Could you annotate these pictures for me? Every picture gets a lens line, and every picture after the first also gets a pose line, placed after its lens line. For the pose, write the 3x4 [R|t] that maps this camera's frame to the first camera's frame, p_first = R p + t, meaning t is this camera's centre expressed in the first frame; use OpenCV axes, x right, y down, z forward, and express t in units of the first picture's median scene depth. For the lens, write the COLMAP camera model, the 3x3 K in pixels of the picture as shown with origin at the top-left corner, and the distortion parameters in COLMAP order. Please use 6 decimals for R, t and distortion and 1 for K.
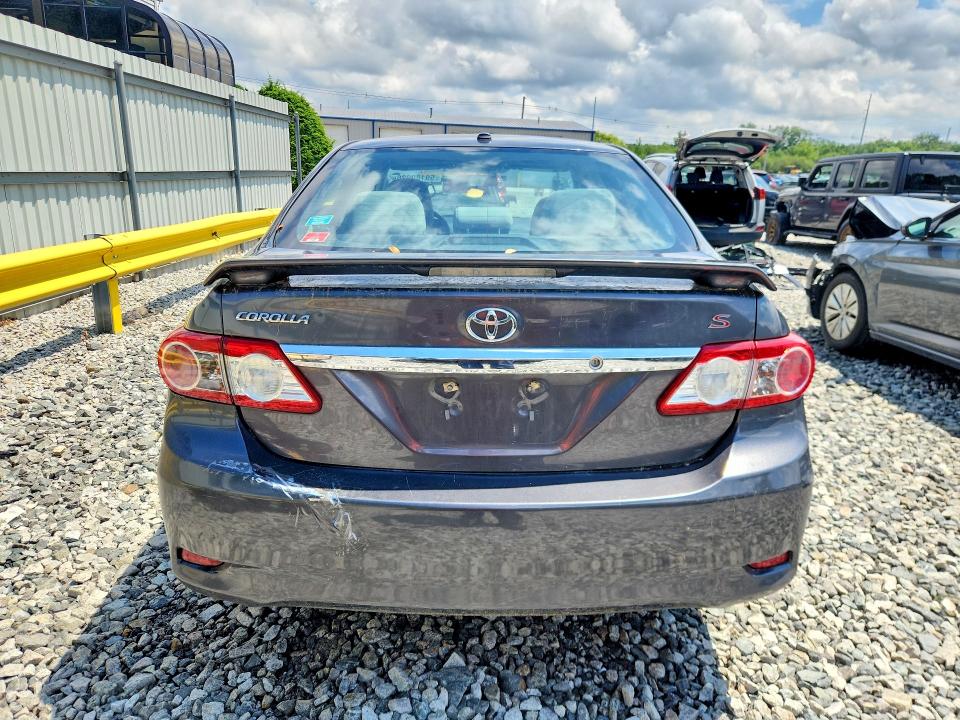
lens RADIAL K [[676.2, 0, 483.7], [0, 676.2, 356.0], [0, 0, 1]] dist [0.001111, -0.000516]
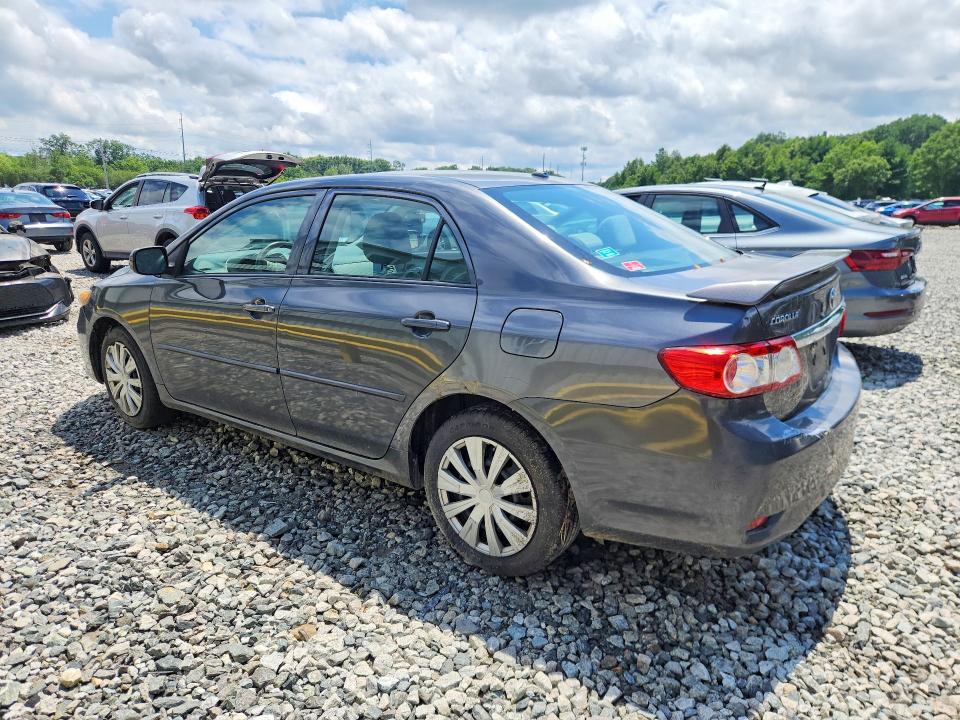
lens RADIAL K [[696.9, 0, 480.0], [0, 696.9, 360.0], [0, 0, 1]] dist [-0.005541, -0.000500]
pose [[0.566860, -0.201559, 0.798777, -0.100367], [0.217488, 0.971823, 0.090882, -0.013028], [-0.794587, 0.122207, 0.594724, 0.035909]]
